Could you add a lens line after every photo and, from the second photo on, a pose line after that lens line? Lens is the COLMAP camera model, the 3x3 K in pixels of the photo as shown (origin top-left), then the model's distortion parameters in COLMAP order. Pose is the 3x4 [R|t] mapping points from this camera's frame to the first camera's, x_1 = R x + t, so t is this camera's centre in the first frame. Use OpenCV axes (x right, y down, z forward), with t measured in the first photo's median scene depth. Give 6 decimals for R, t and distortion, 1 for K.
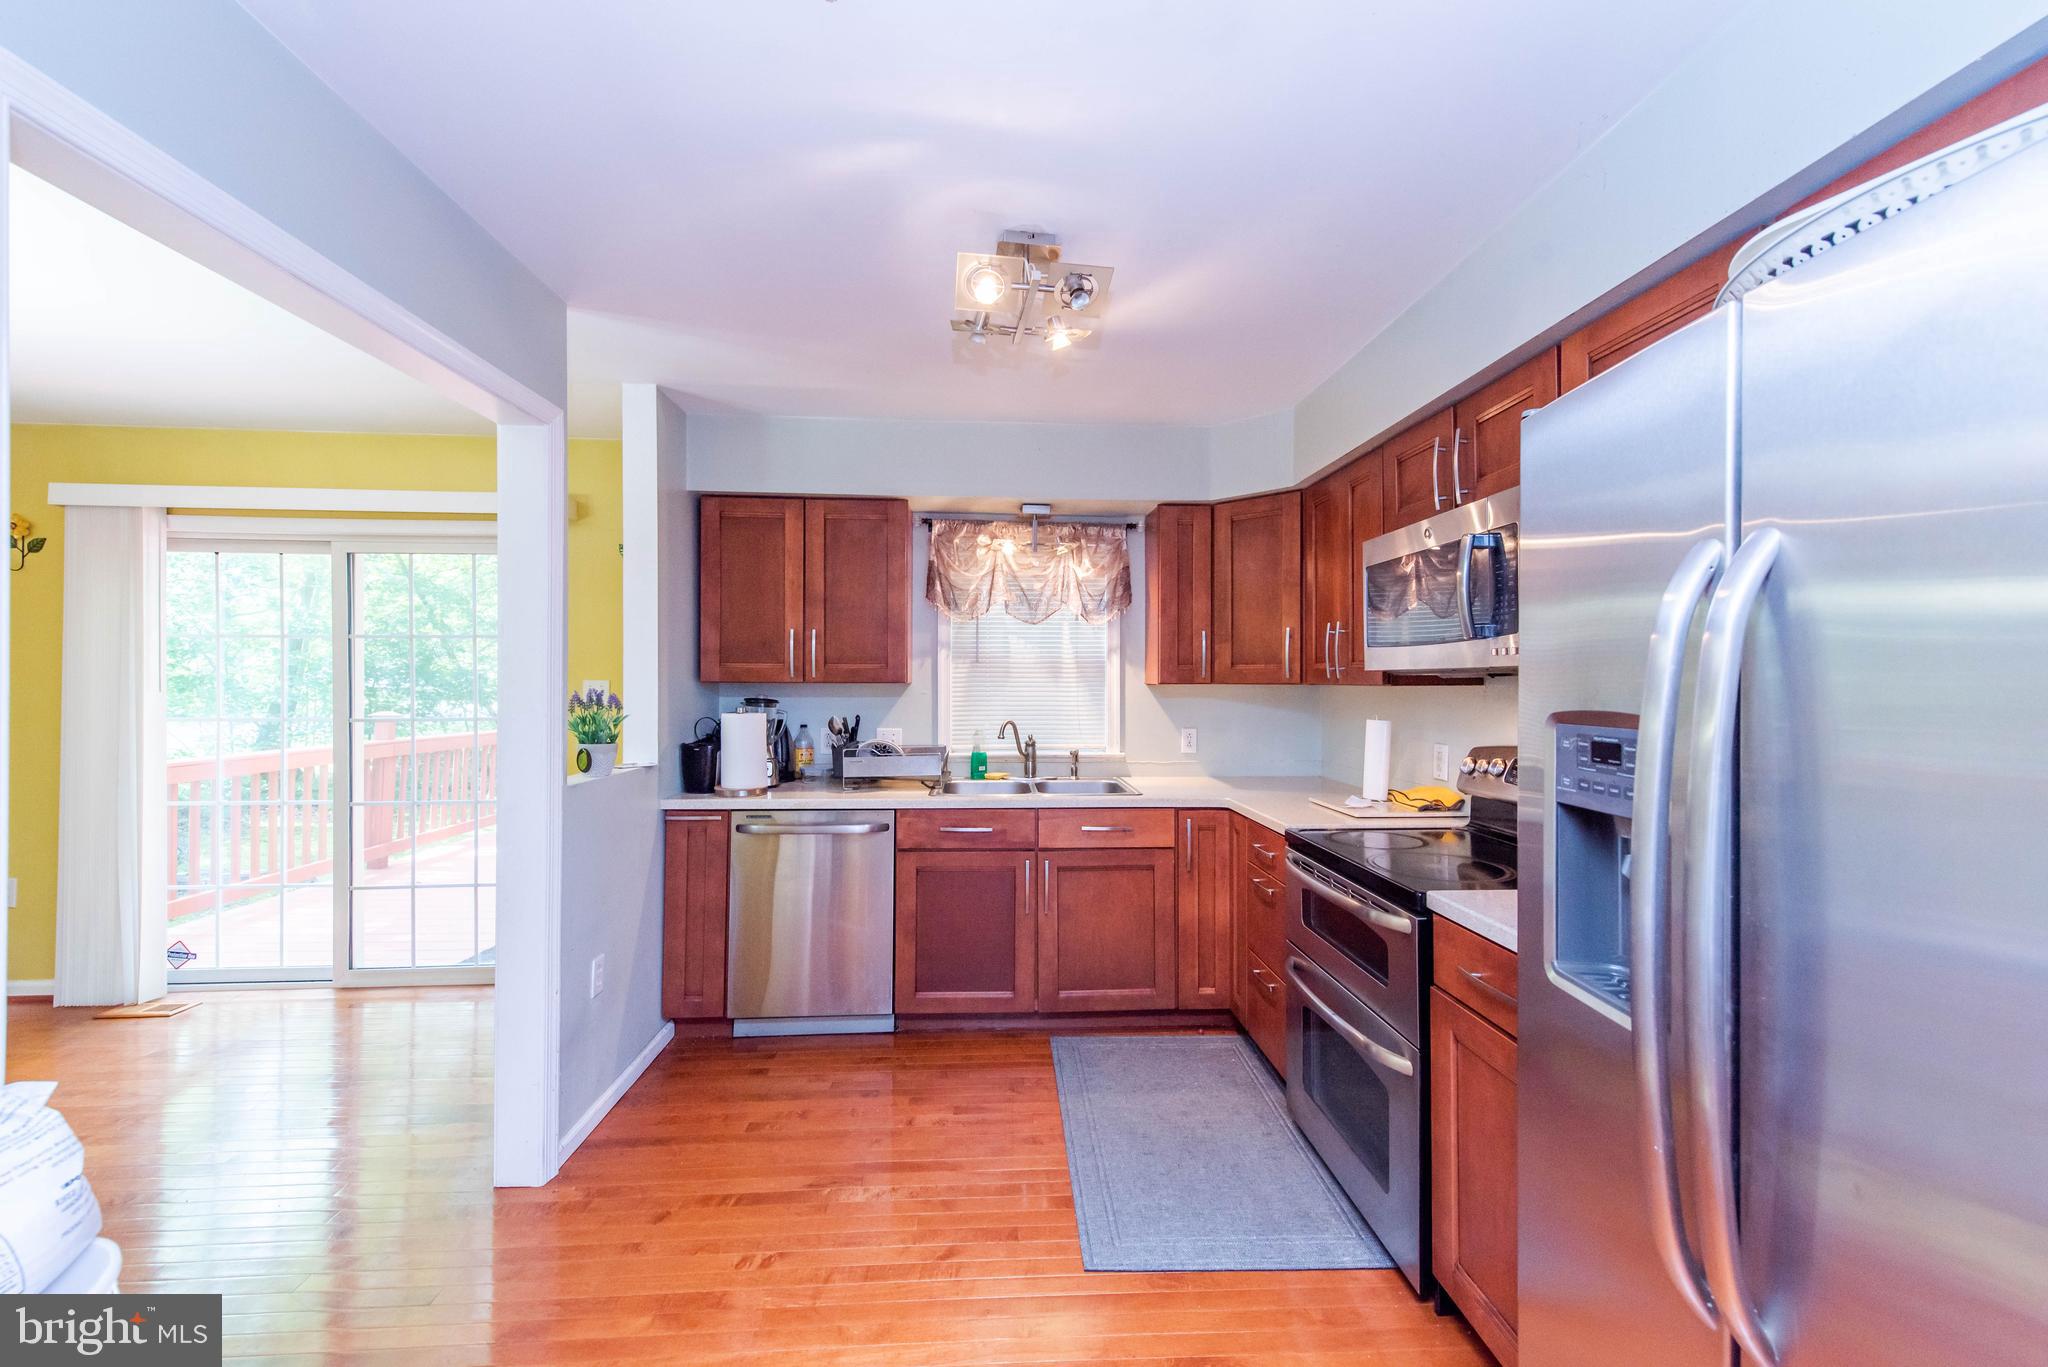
lens RADIAL K [[803.2, 0, 1027.2], [0, 803.2, 682.2], [0, 0, 1]] dist [0.019050, -0.005274]
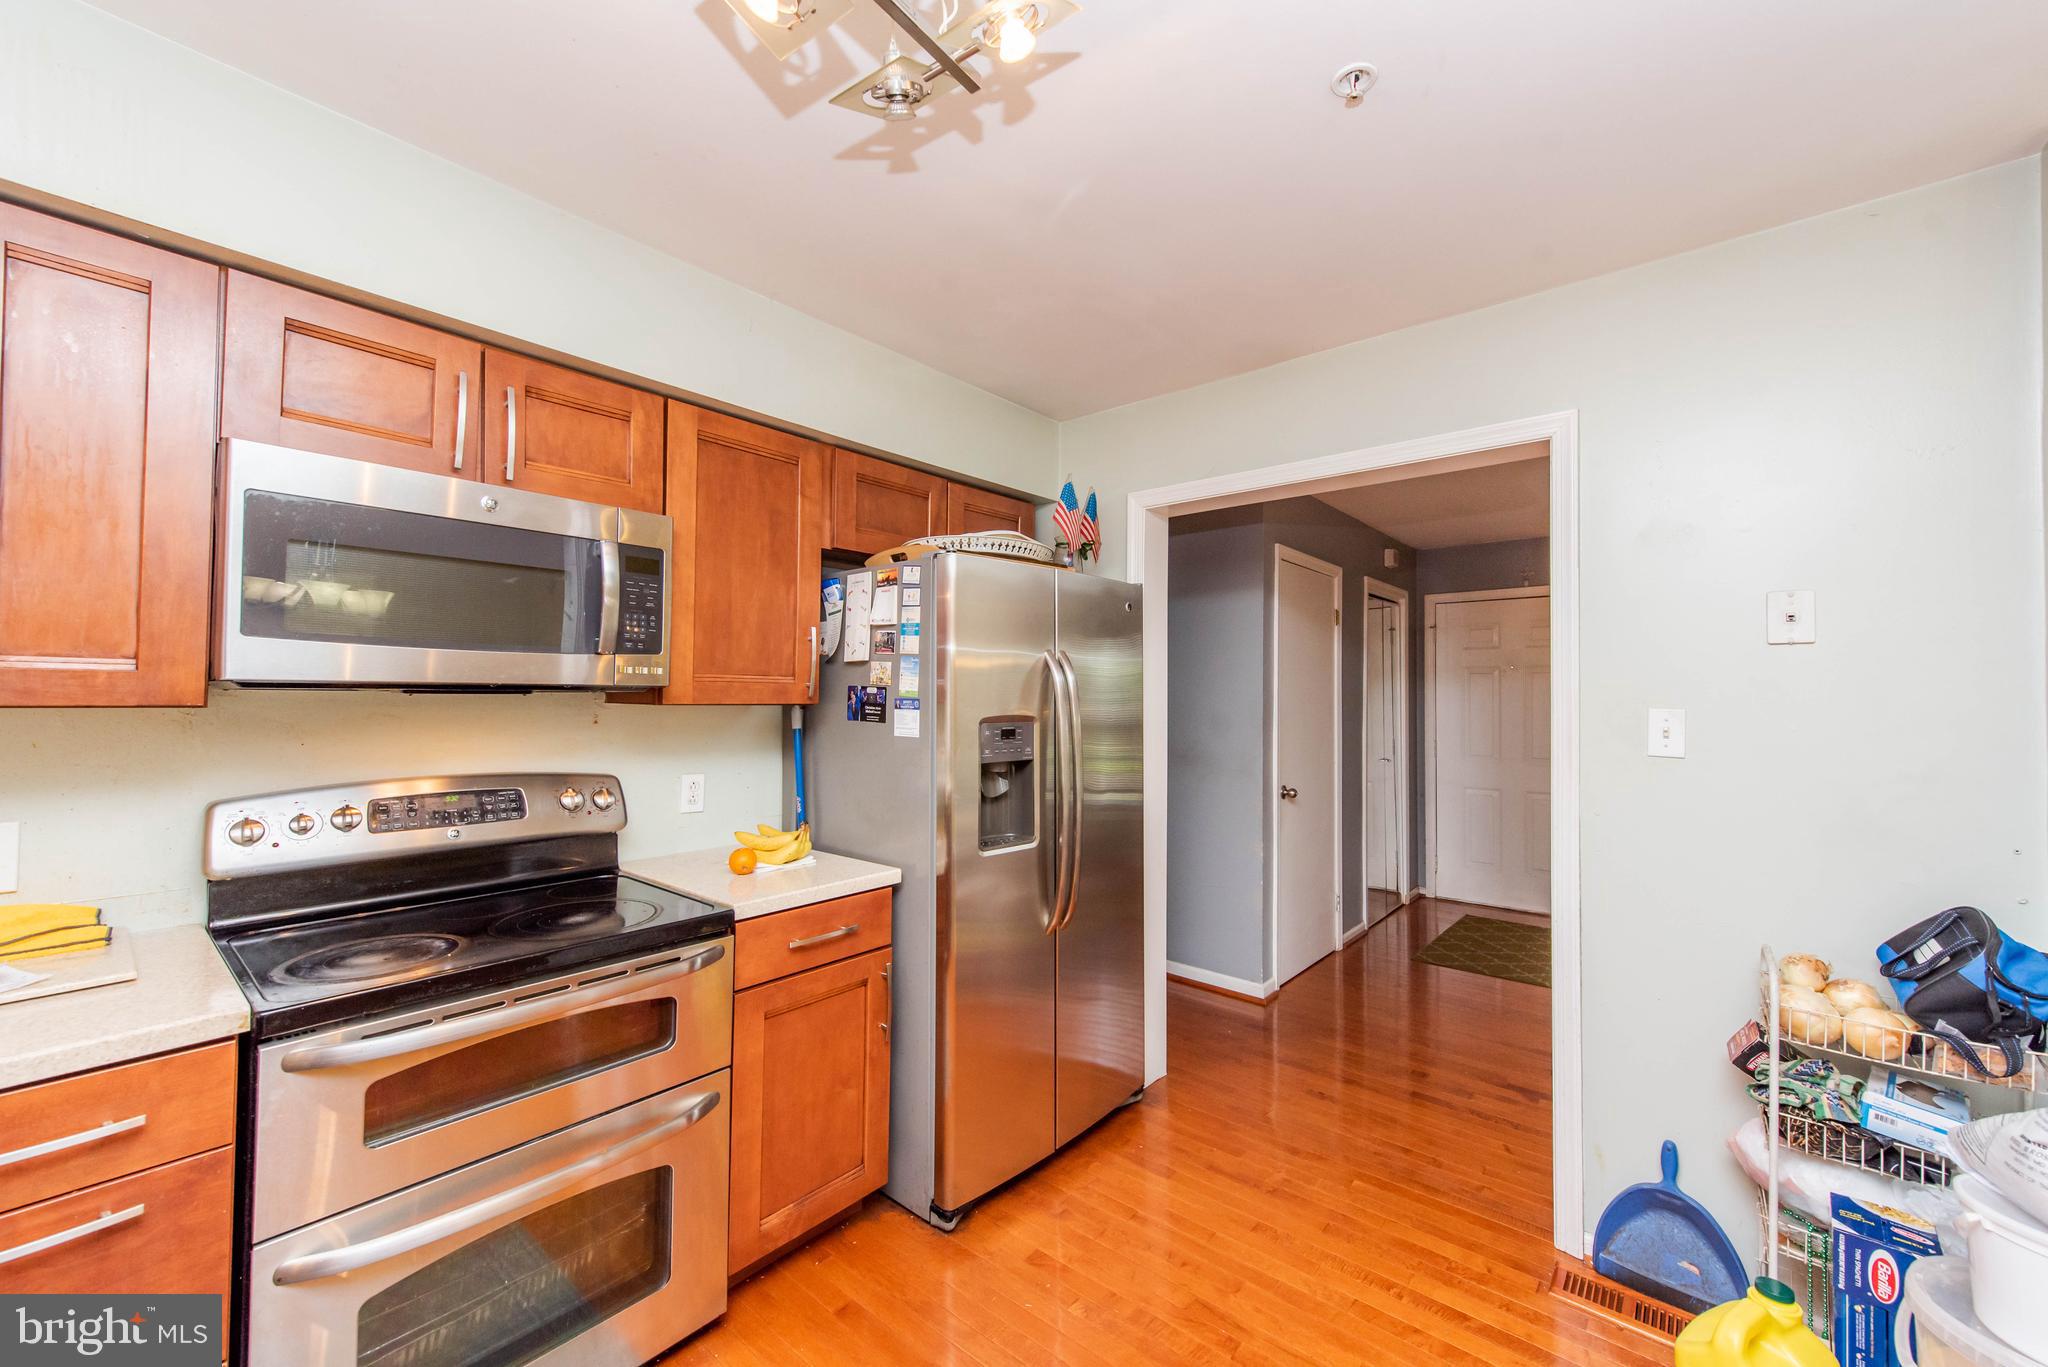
lens RADIAL K [[803.2, 0, 1027.2], [0, 803.2, 682.2], [0, 0, 1]] dist [0.019050, -0.005274]
pose [[-0.721202, 0.007128, 0.692688, -0.234838], [-0.006561, 0.999832, -0.017120, -0.004869], [-0.692693, -0.016892, -0.721034, 0.739089]]
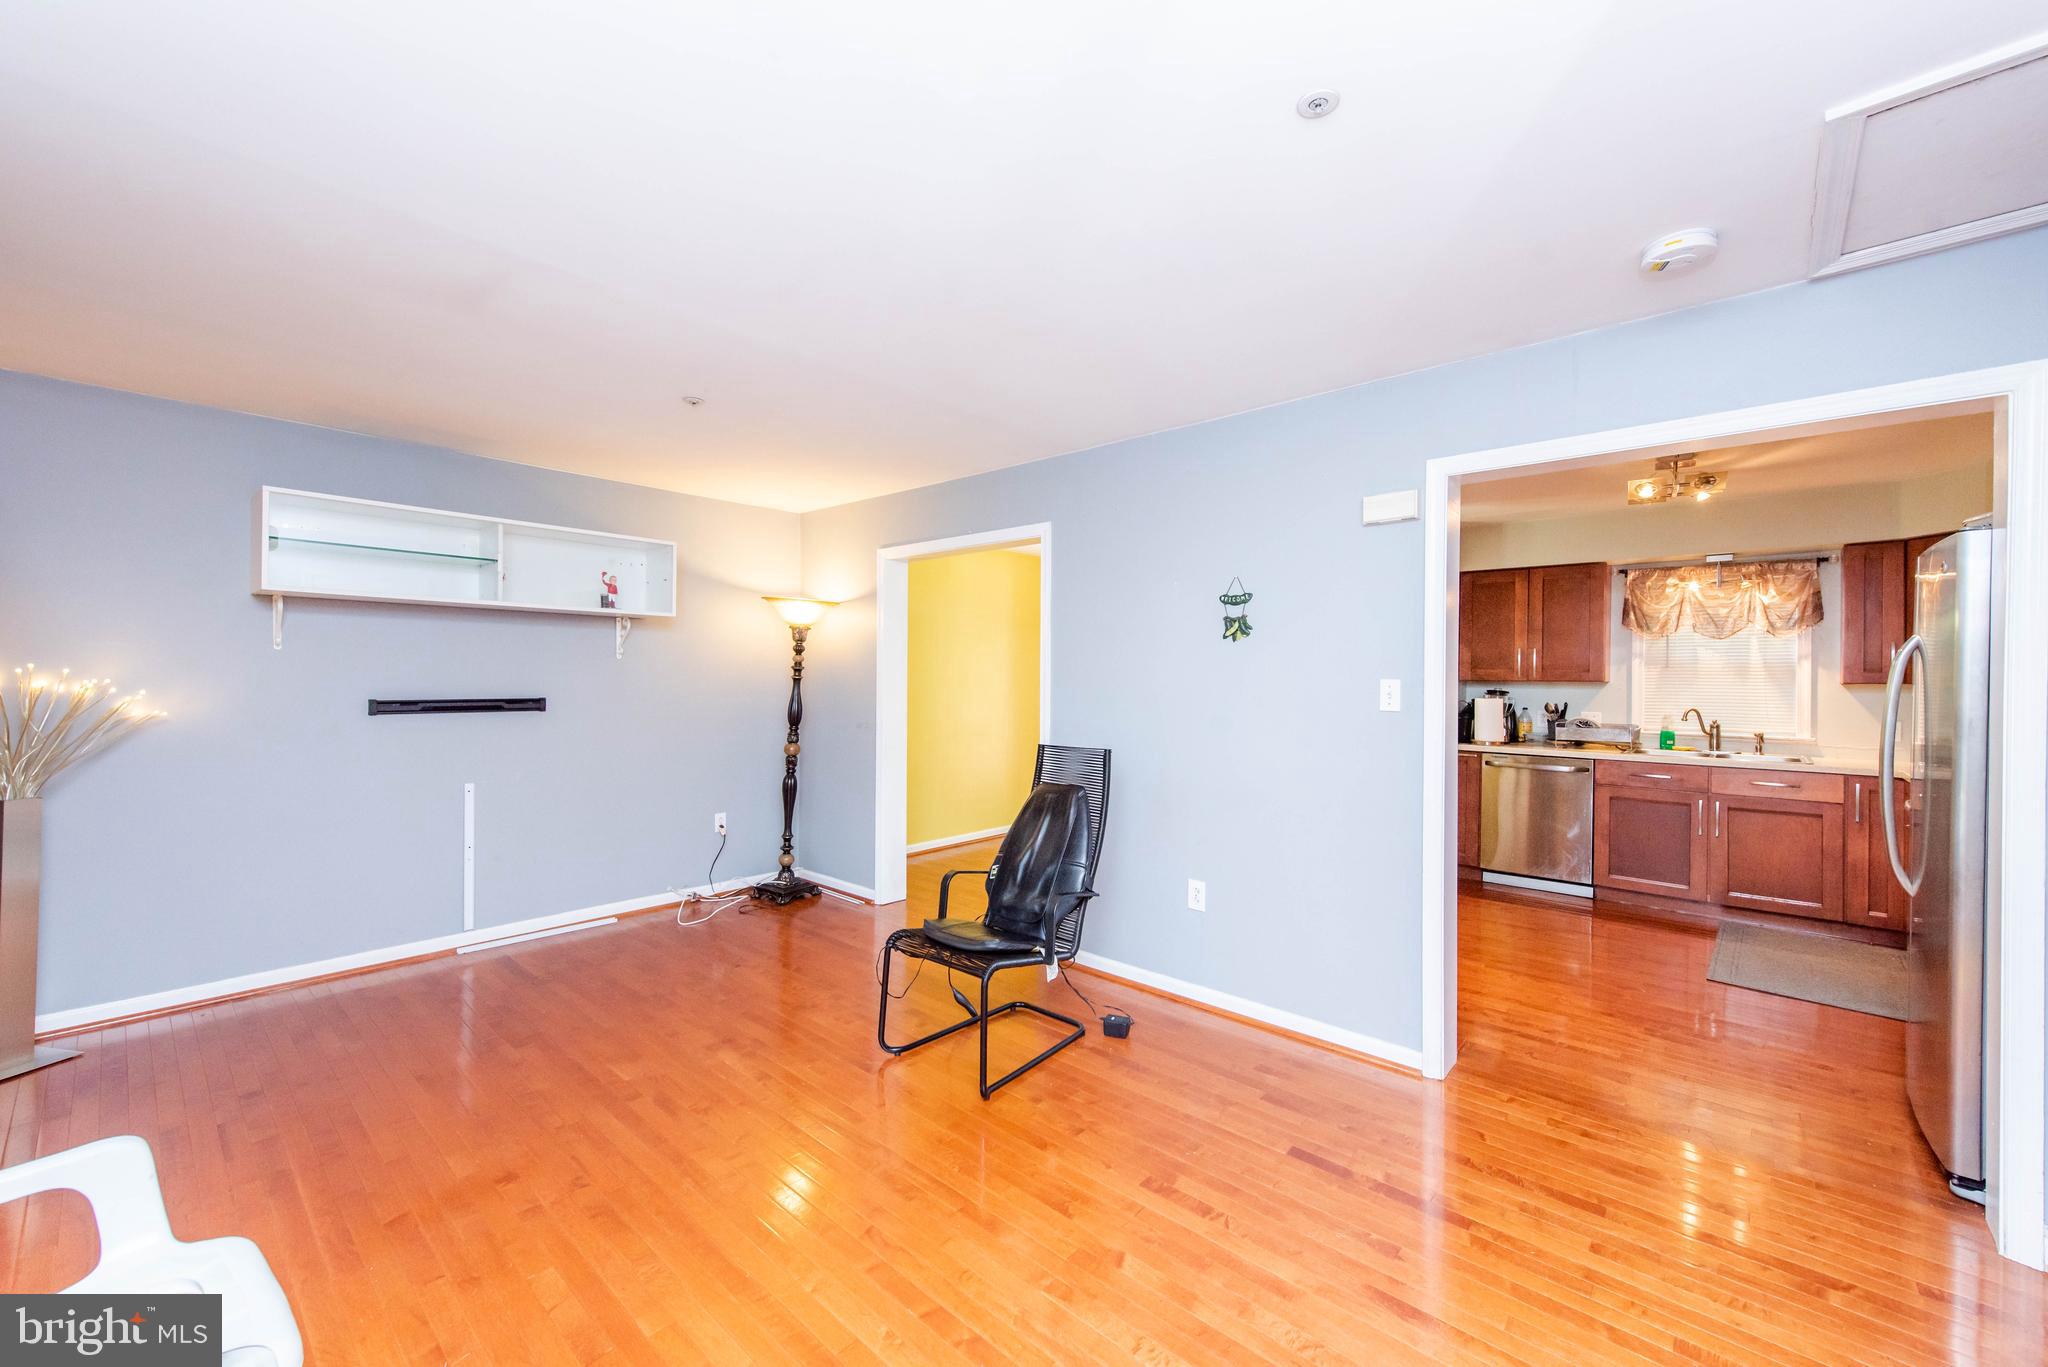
lens RADIAL K [[803.2, 0, 1027.2], [0, 803.2, 682.2], [0, 0, 1]] dist [0.019050, -0.005274]
pose [[0.706849, 0.005404, -0.707344, 0.158014], [-0.005510, 0.999983, 0.002134, 0.004287], [0.707343, 0.002389, 0.706866, -0.835639]]
